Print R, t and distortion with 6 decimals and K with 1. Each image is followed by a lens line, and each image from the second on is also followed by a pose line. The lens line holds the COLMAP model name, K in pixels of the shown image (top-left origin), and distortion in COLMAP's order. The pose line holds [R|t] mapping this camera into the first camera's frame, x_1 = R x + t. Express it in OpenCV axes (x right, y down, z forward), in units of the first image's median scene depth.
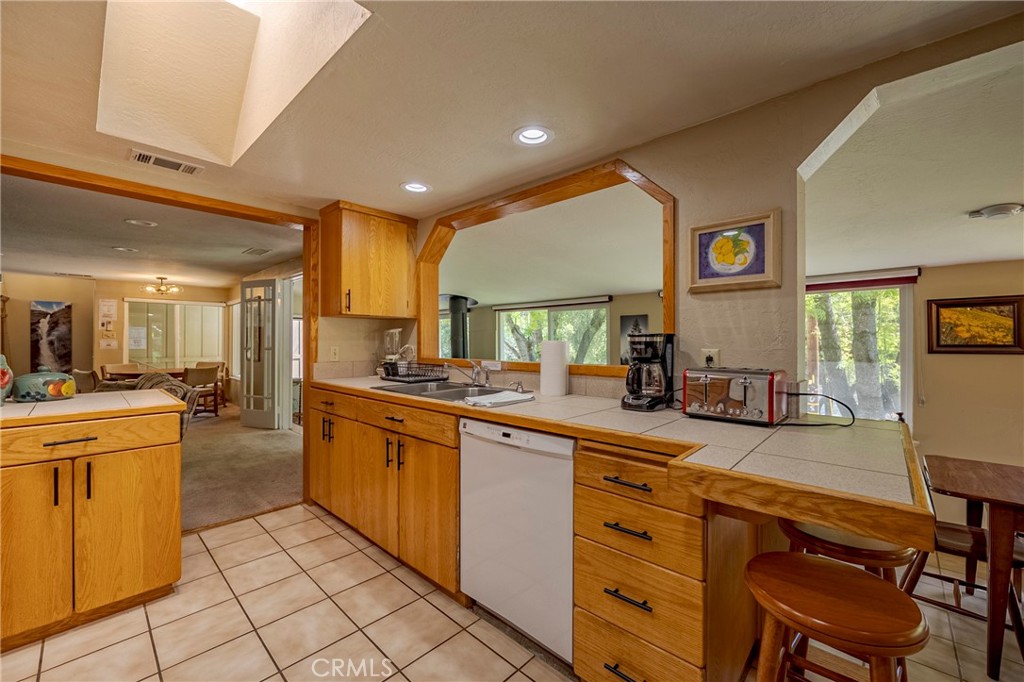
lens RADIAL K [[407.4, 0, 511.9], [0, 407.4, 338.4], [0, 0, 1]] dist [-0.013759, 0.000895]
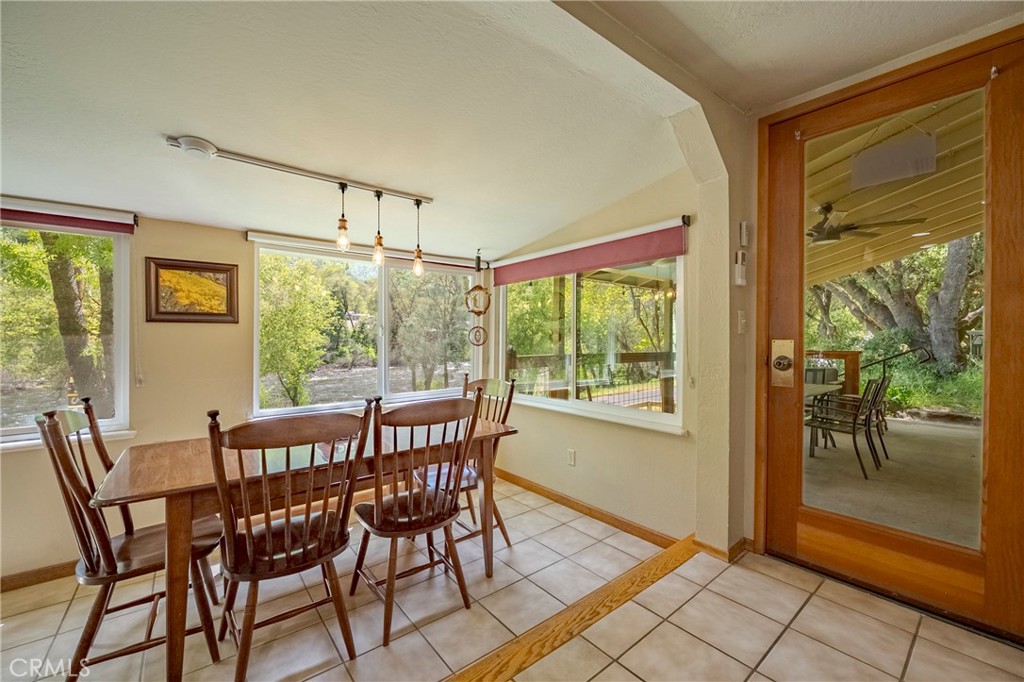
lens RADIAL K [[407.4, 0, 515.3], [0, 407.4, 339.2], [0, 0, 1]] dist [-0.013759, 0.000895]
pose [[0.131199, 0.000717, 0.991356, 0.319358], [-0.014321, 0.999897, 0.001172, 0.063001], [-0.991253, -0.014351, 0.131196, 0.138391]]
